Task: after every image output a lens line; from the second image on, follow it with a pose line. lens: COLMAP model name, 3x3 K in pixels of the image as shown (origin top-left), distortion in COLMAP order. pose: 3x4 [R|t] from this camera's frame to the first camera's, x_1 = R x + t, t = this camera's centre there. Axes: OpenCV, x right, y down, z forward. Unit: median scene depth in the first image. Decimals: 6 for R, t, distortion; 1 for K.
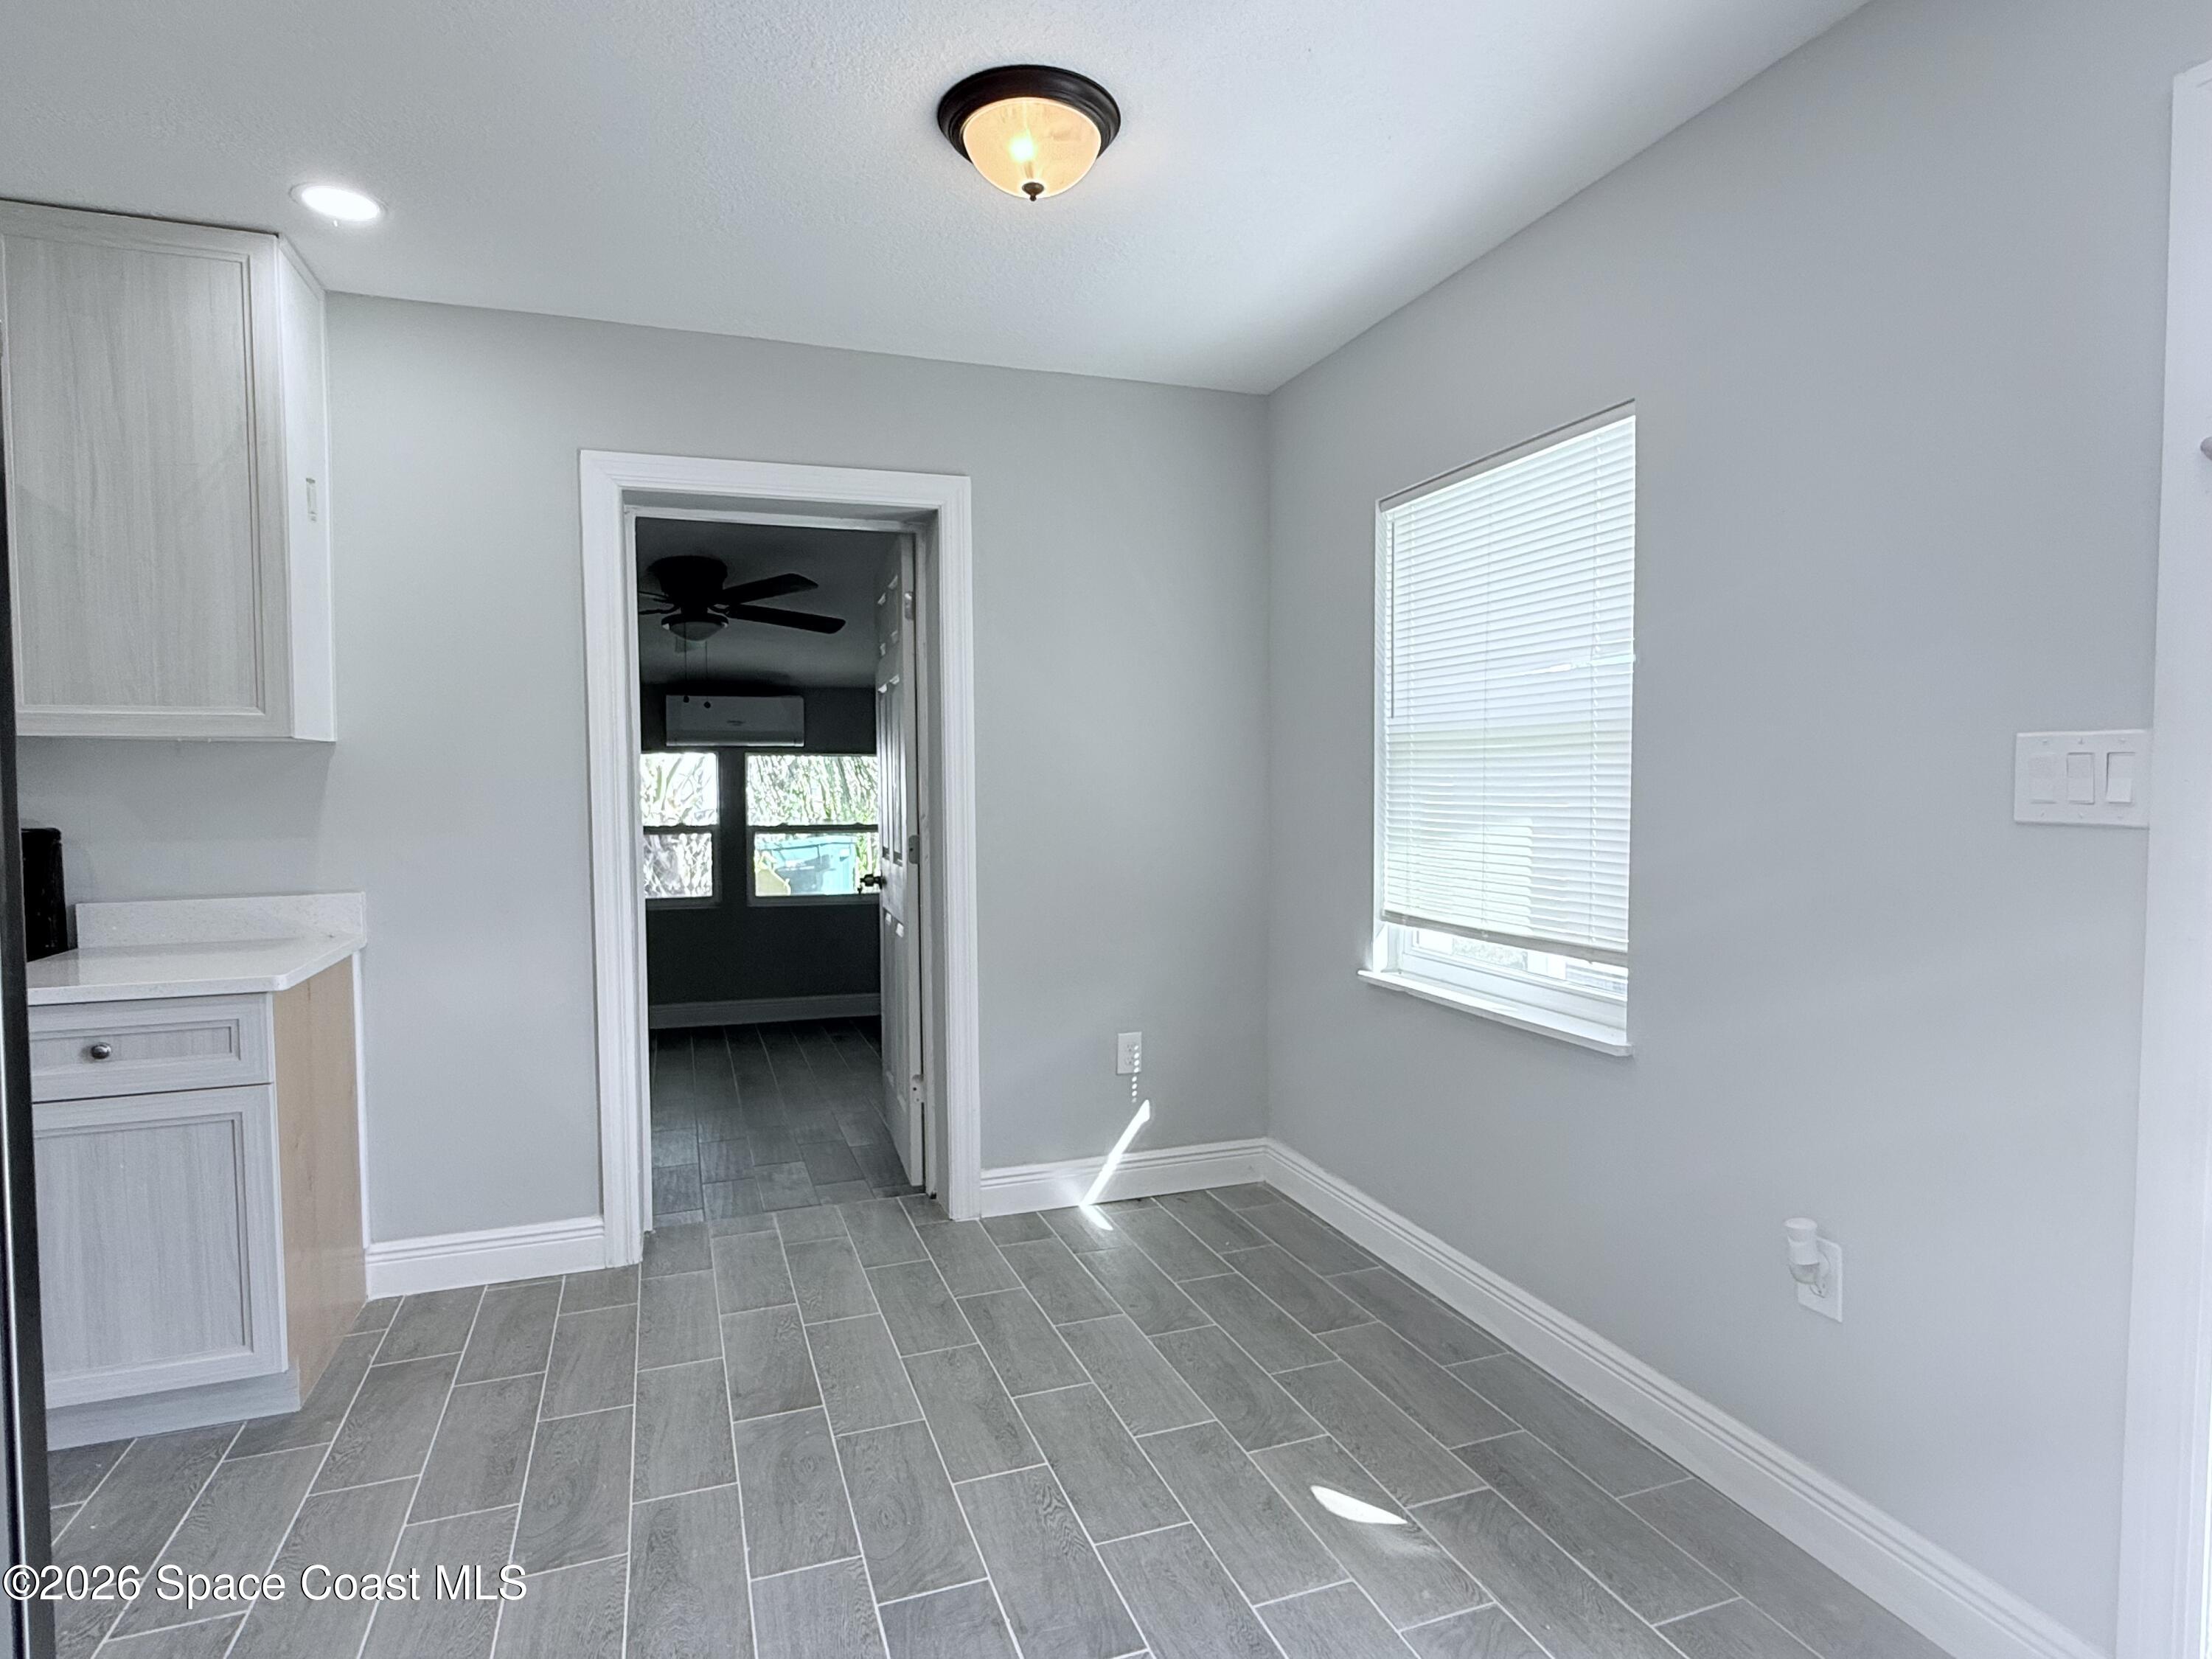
lens RADIAL K [[1178.7, 0, 1102.0], [0, 1178.7, 828.0], [0, 0, 1]] dist [-0.001347, 0.000170]
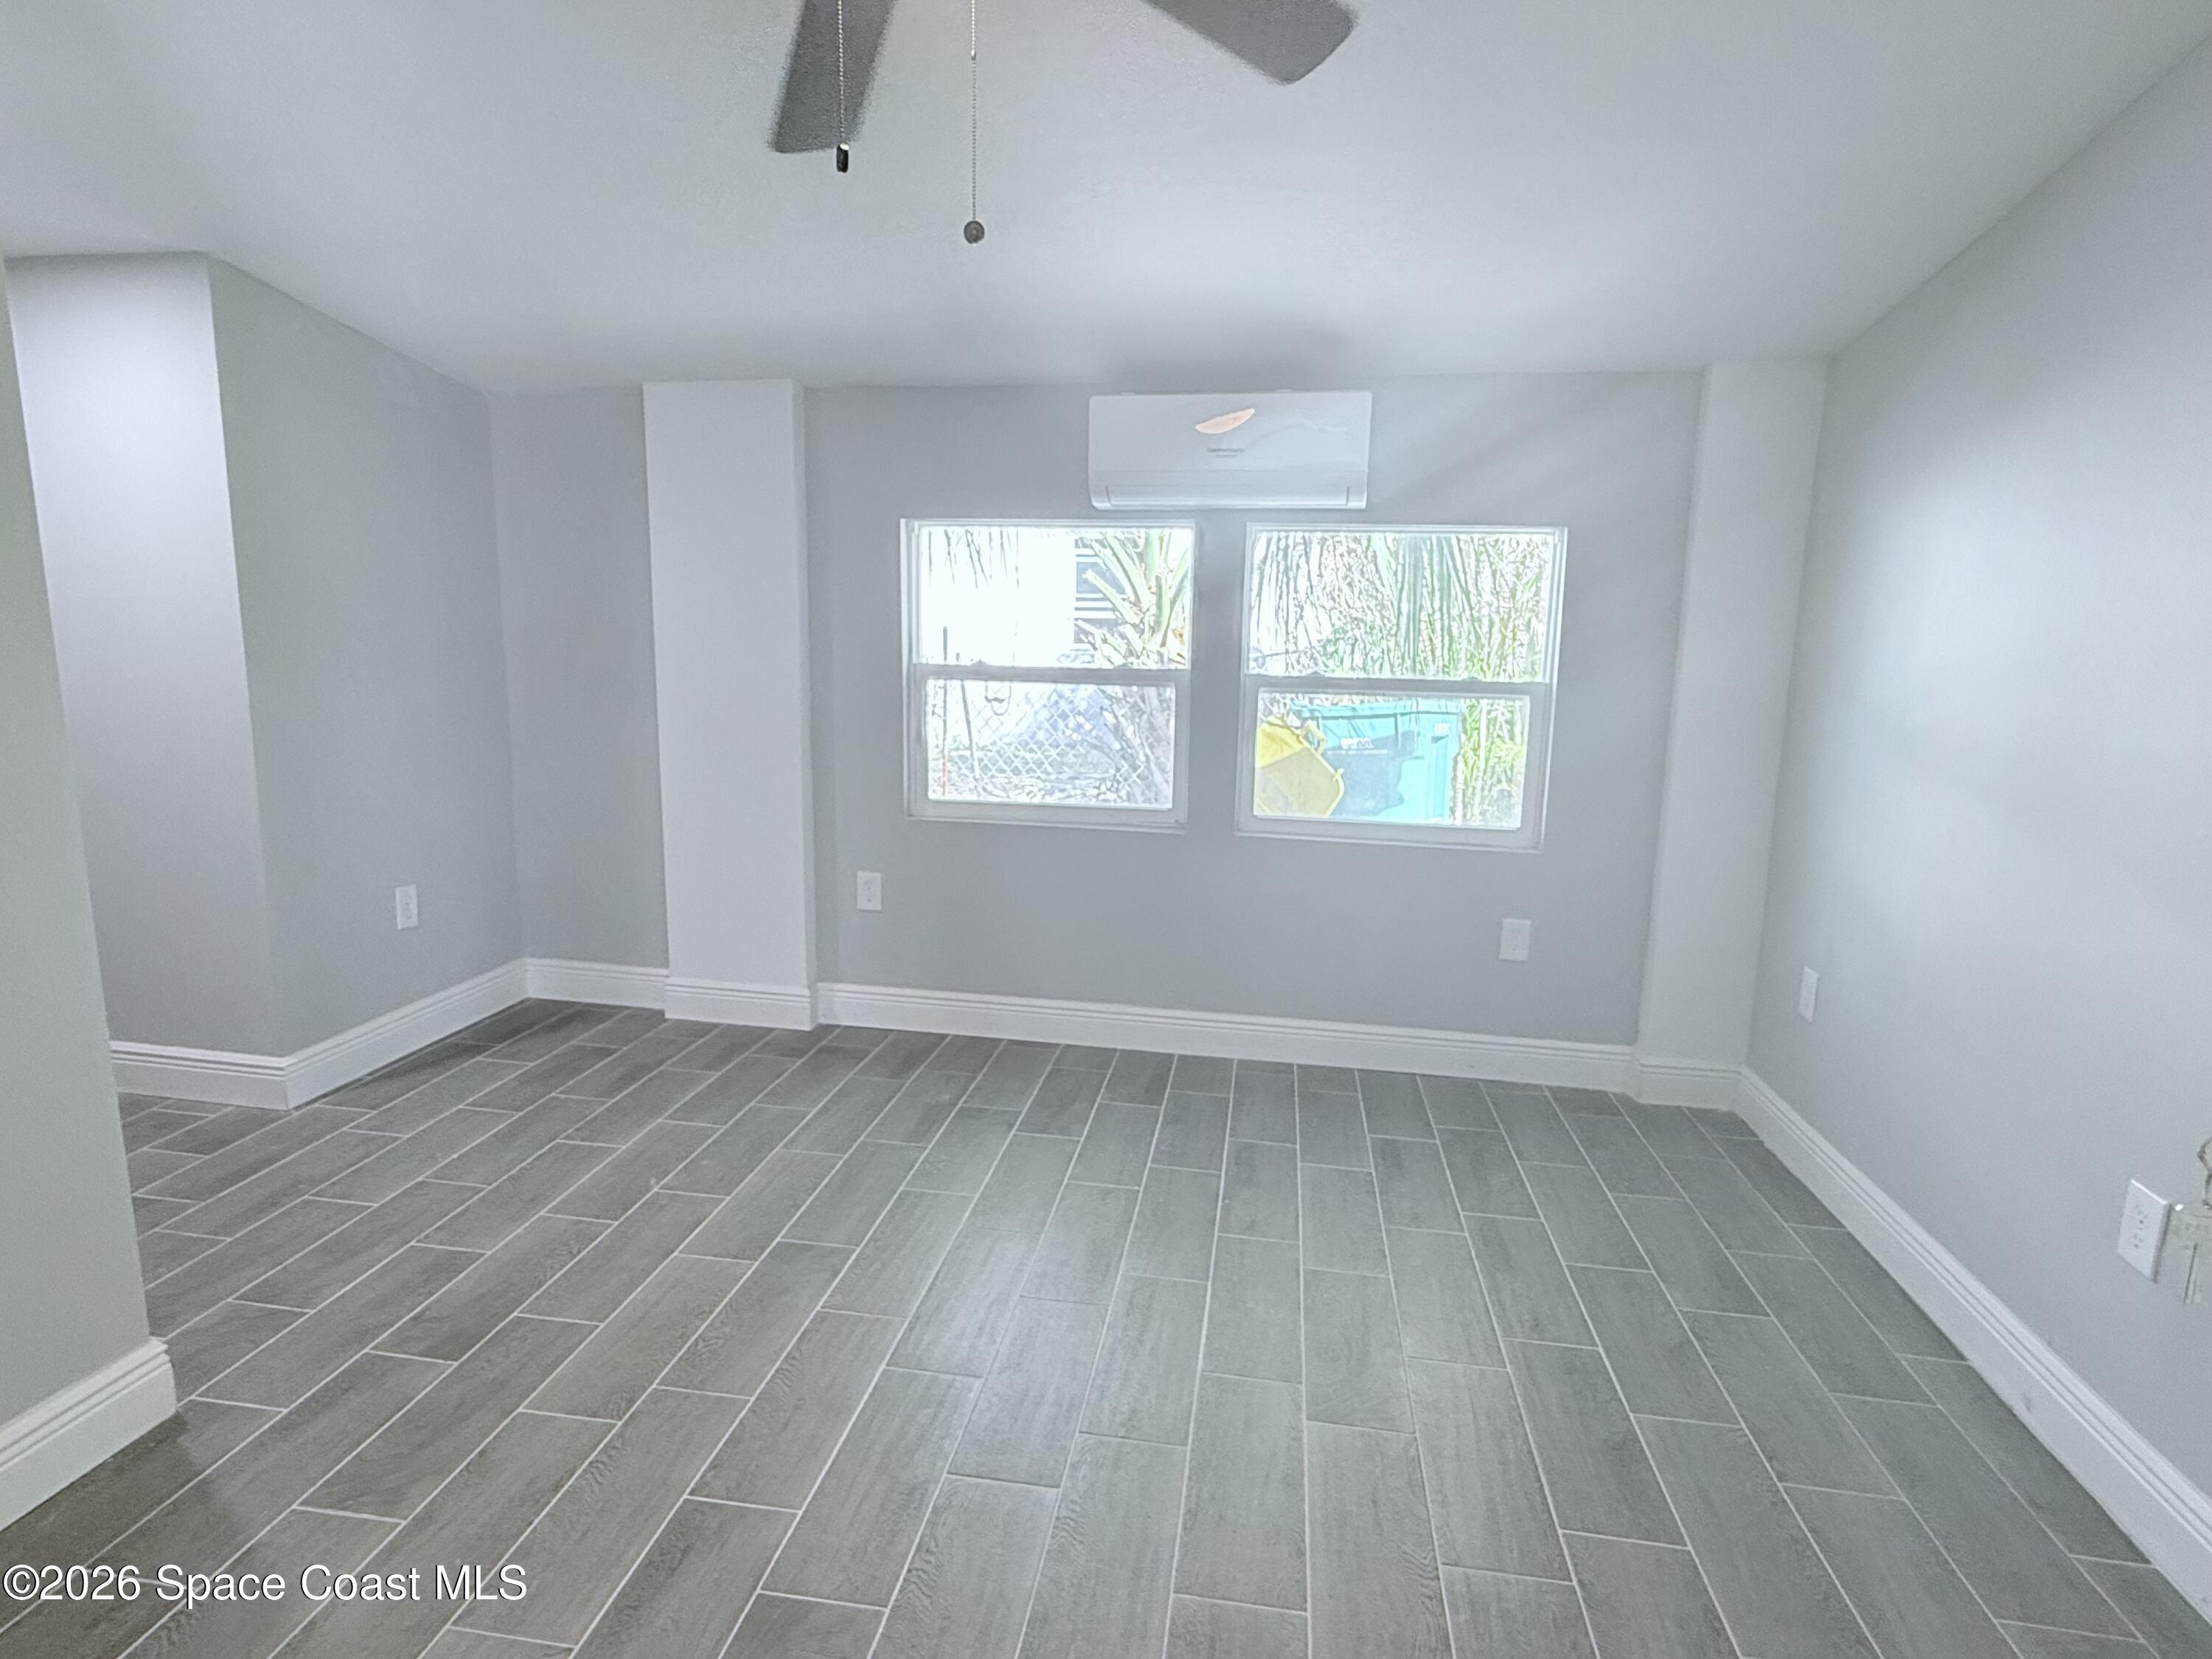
lens RADIAL K [[1178.7, 0, 1094.9], [0, 1178.7, 828.4], [0, 0, 1]] dist [-0.001347, 0.000170]
pose [[0.874143, 0.100440, -0.475169, -0.096288], [-0.041671, 0.990285, 0.132665, -0.001099], [0.483878, -0.096168, 0.869836, 0.452632]]
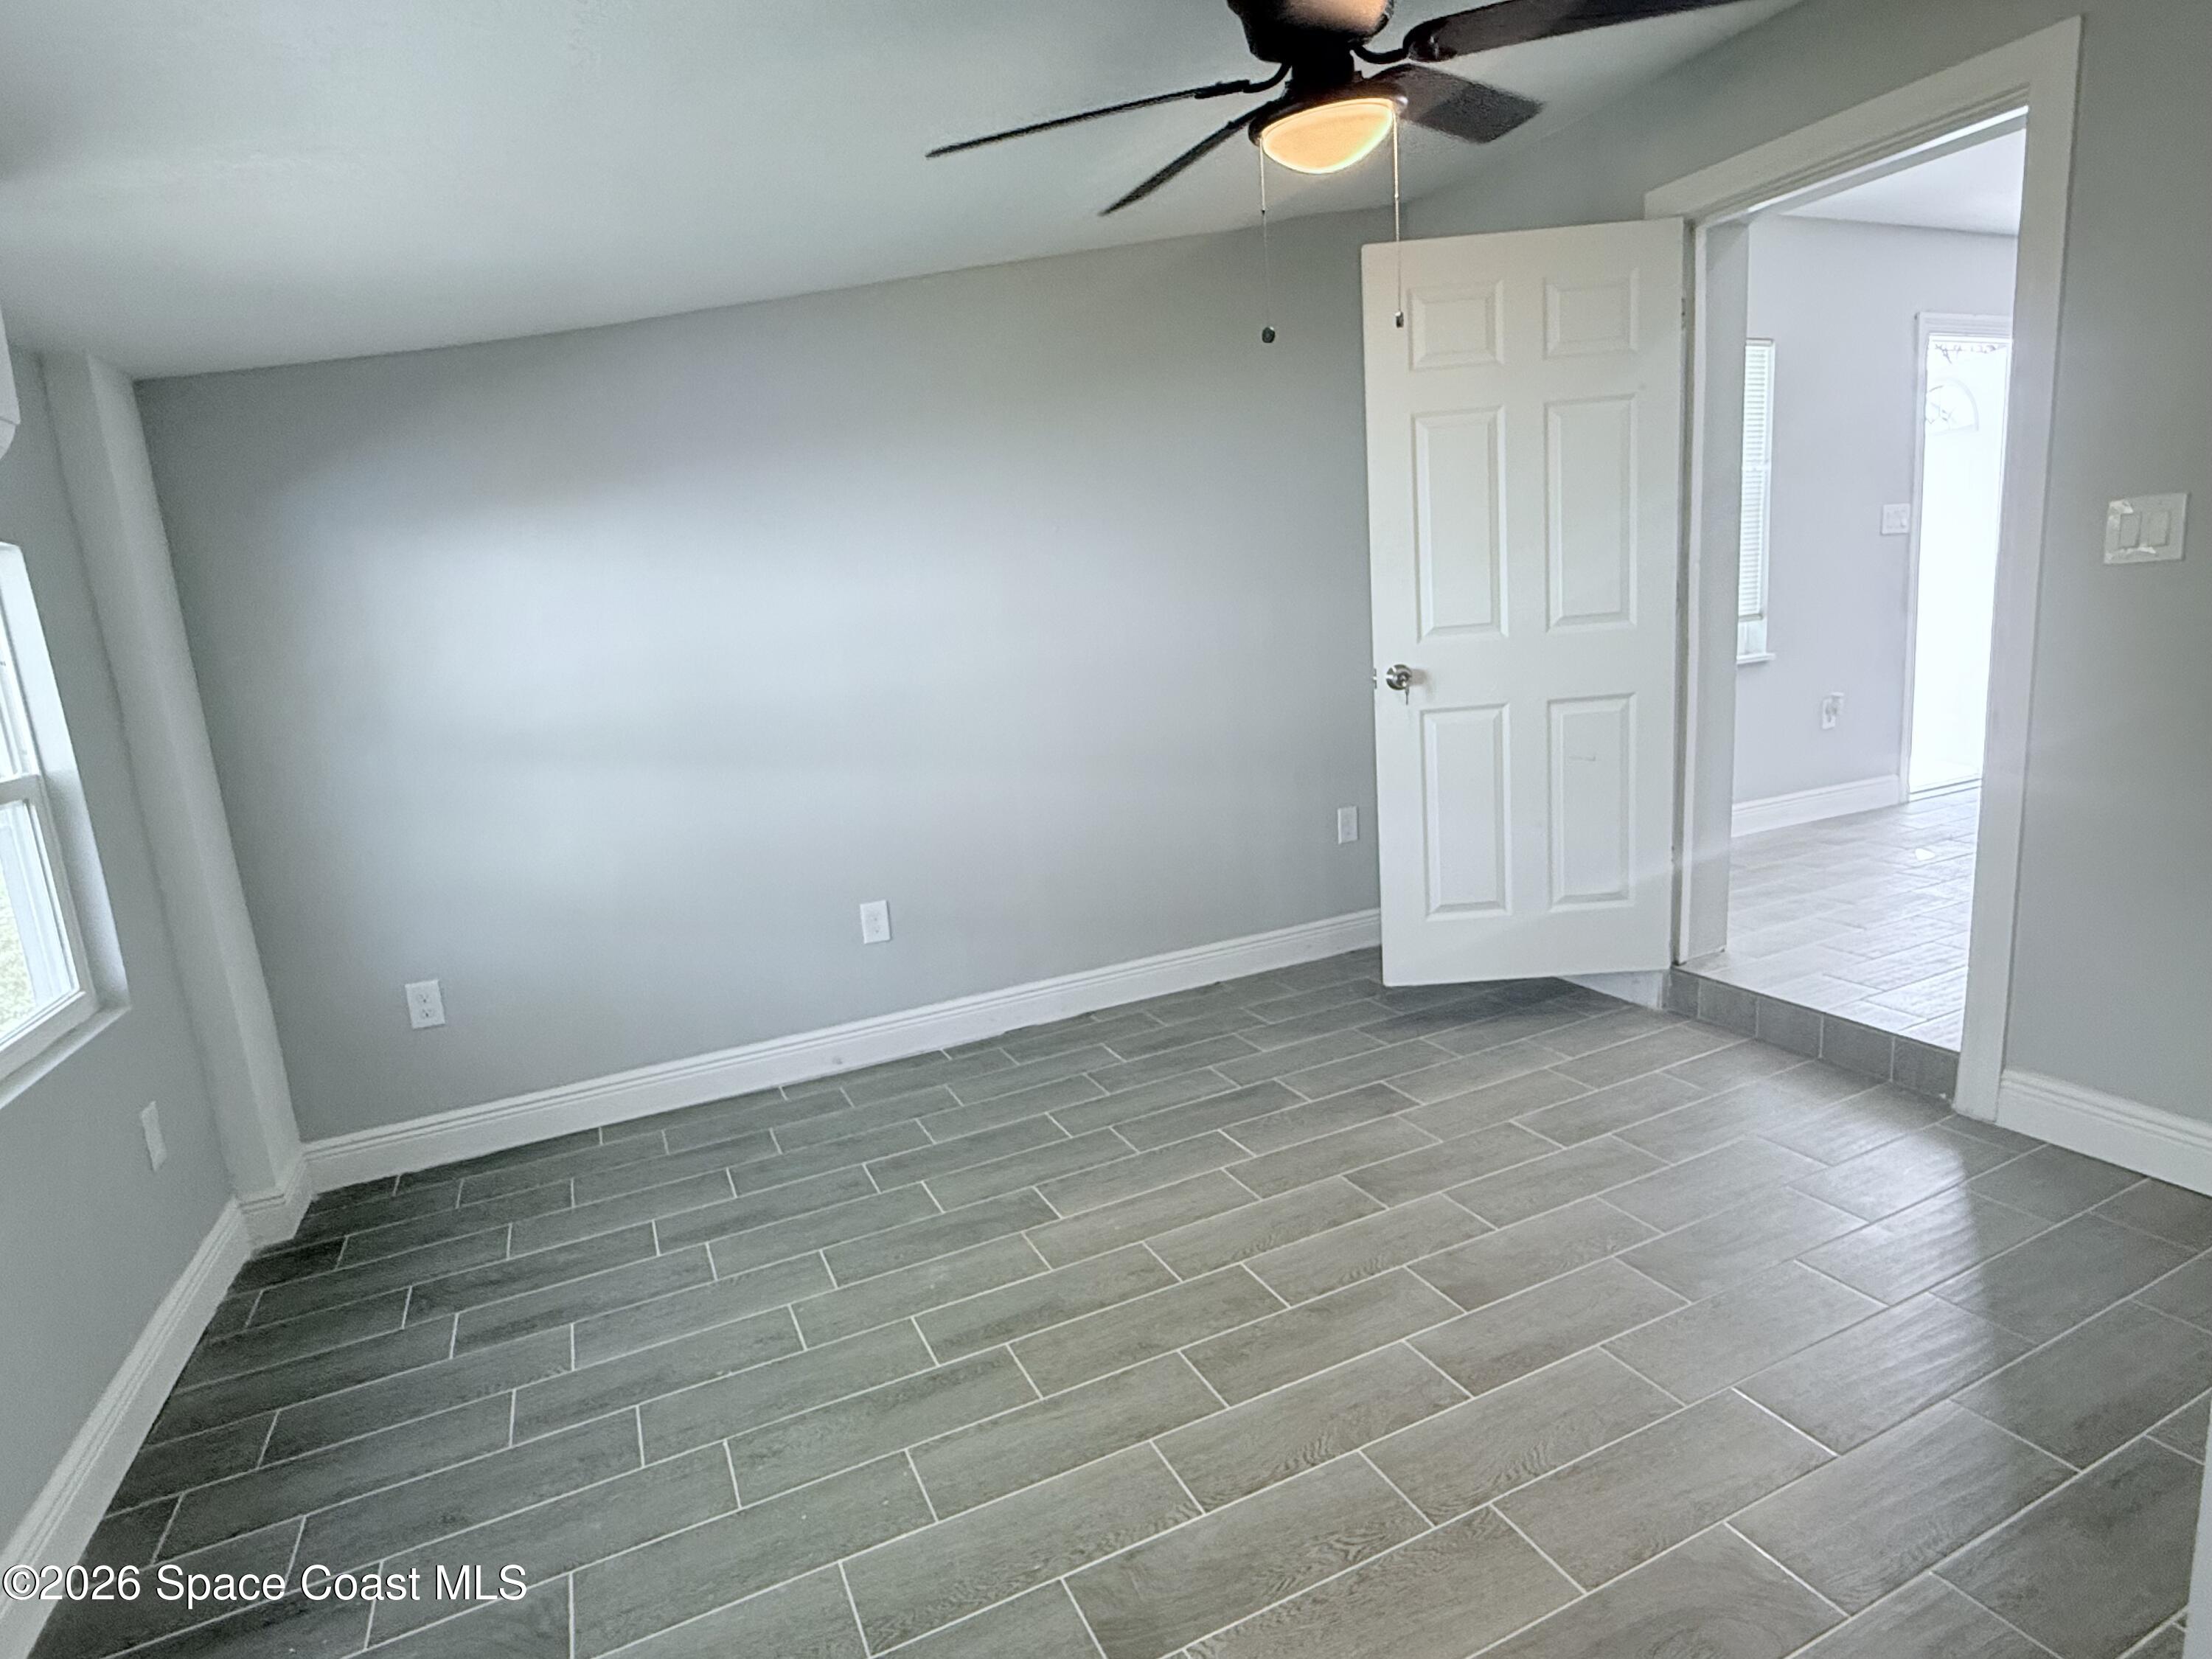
lens RADIAL K [[1178.7, 0, 1101.3], [0, 1178.7, 826.6], [0, 0, 1]] dist [-0.001347, 0.000170]
pose [[-0.079898, -0.171729, 0.981899, -0.458760], [0.116346, 0.976709, 0.180288, -0.012606], [-0.989990, 0.128645, -0.058057, 0.665018]]
